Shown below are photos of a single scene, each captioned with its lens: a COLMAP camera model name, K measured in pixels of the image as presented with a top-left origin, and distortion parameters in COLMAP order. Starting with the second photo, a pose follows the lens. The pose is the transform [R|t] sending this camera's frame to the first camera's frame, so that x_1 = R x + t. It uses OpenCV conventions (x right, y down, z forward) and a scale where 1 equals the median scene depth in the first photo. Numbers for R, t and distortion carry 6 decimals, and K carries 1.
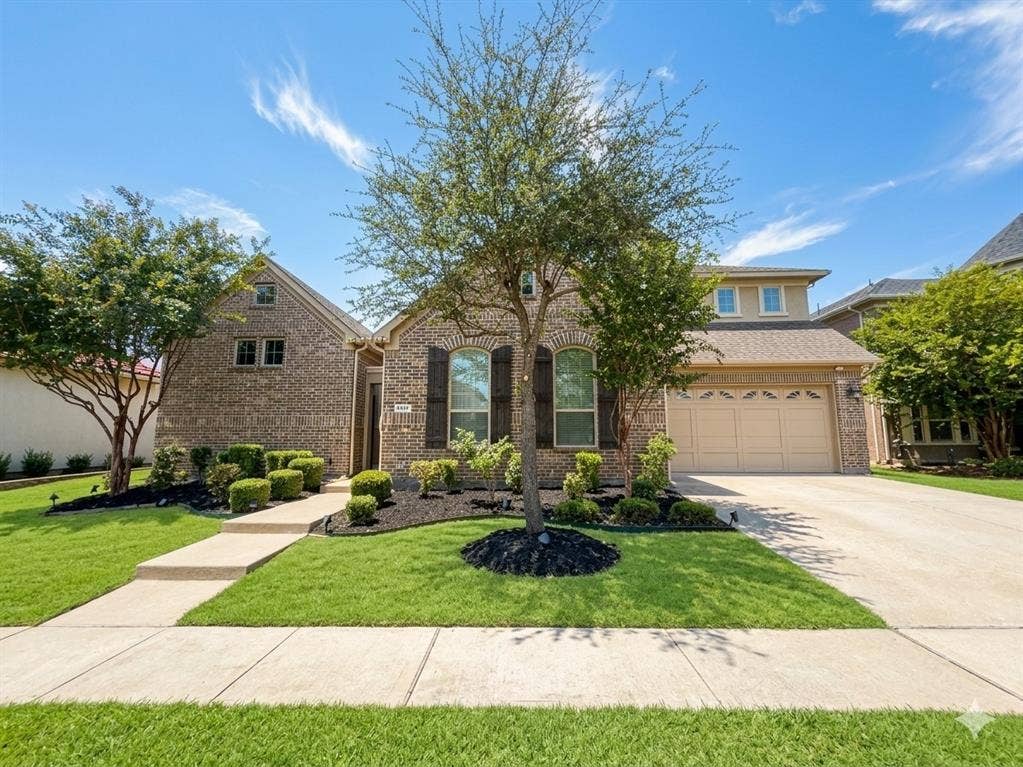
lens RADIAL K [[402.2, 0, 507.4], [0, 402.2, 386.8], [0, 0, 1]] dist [0.000634, 0.000144]
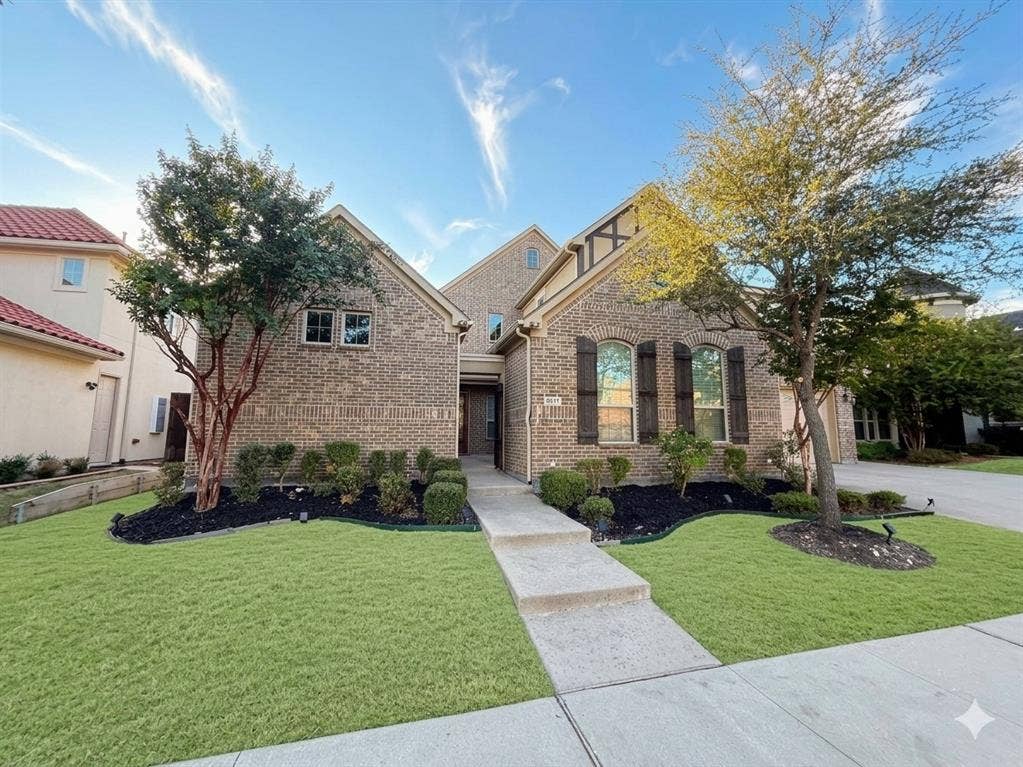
lens RADIAL K [[417.3, 0, 511.5], [0, 417.3, 383.5], [0, 0, 1]] dist [0.001024, -0.000019]
pose [[0.960390, 0.035869, 0.276341, -0.604546], [-0.035785, 0.999345, -0.005350, 0.021539], [-0.276352, -0.004751, 0.961045, 0.113462]]
